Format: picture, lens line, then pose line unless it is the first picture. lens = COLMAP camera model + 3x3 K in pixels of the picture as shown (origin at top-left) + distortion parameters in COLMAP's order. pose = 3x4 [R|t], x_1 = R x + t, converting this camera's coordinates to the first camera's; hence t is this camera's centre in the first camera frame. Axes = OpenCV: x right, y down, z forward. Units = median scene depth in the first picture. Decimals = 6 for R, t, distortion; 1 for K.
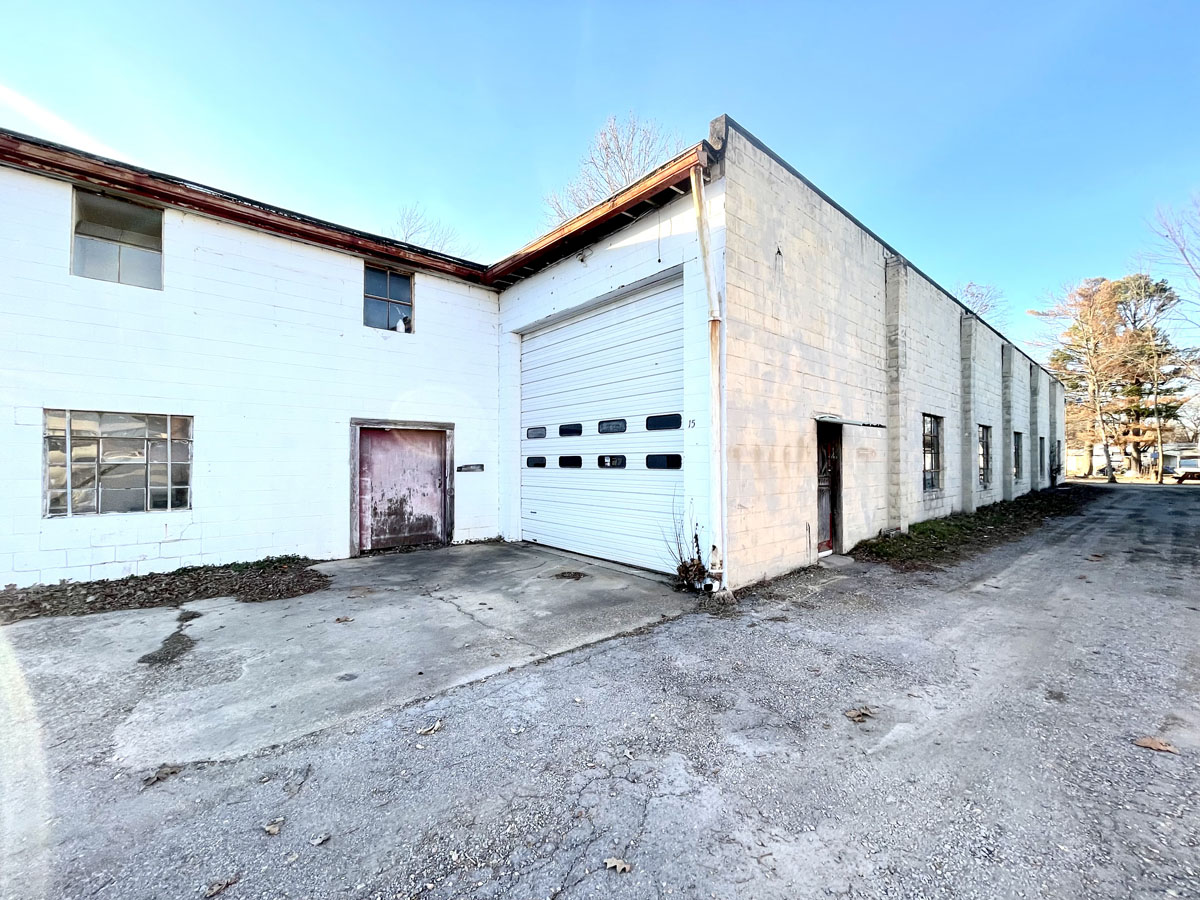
lens RADIAL K [[486.0, 0, 604.0], [0, 486.0, 453.7], [0, 0, 1]] dist [-0.003169, 0.000462]
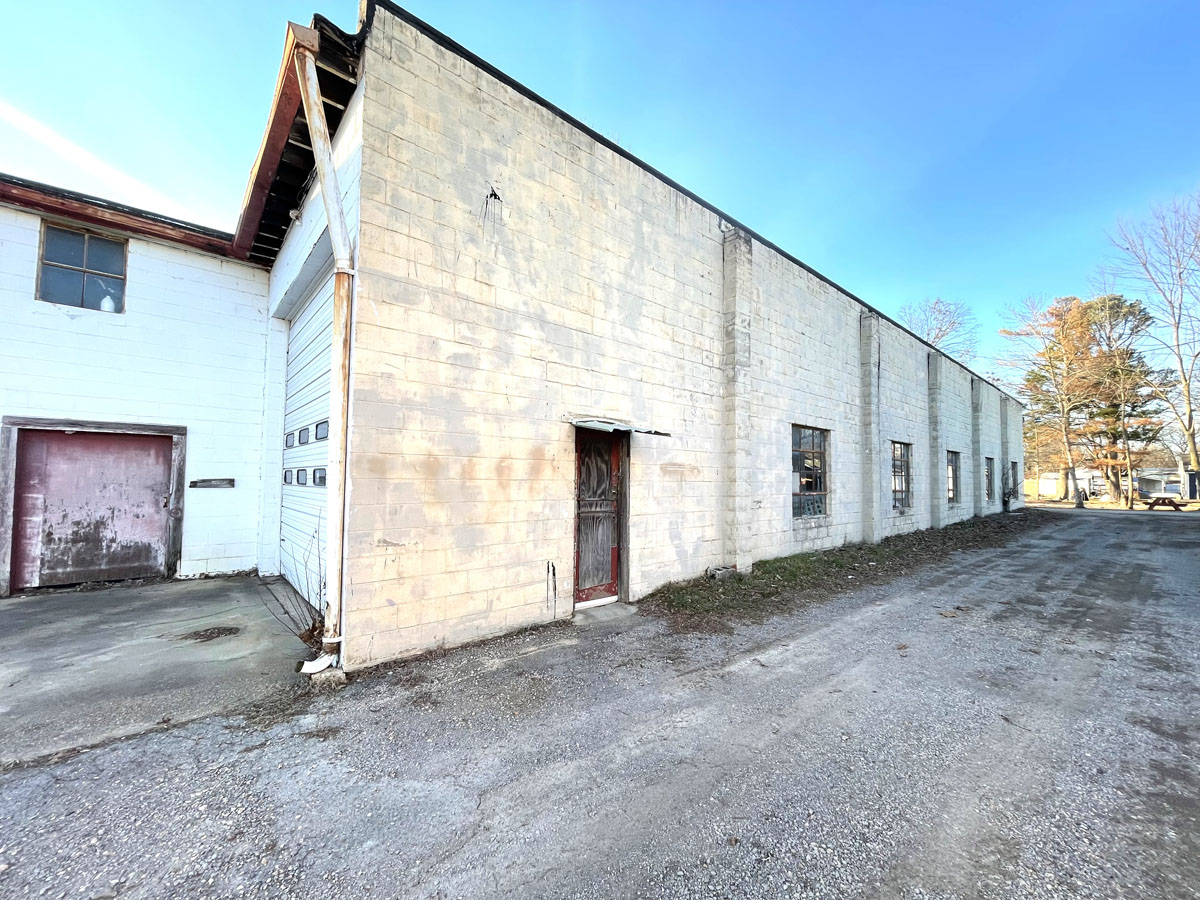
lens RADIAL K [[486.0, 0, 602.1], [0, 486.0, 454.2], [0, 0, 1]] dist [-0.003169, 0.000462]
pose [[0.999909, 0.012519, 0.004976, 0.412897], [-0.012334, 0.999287, -0.035687, 0.002330], [-0.005419, 0.035623, 0.999351, 0.216090]]
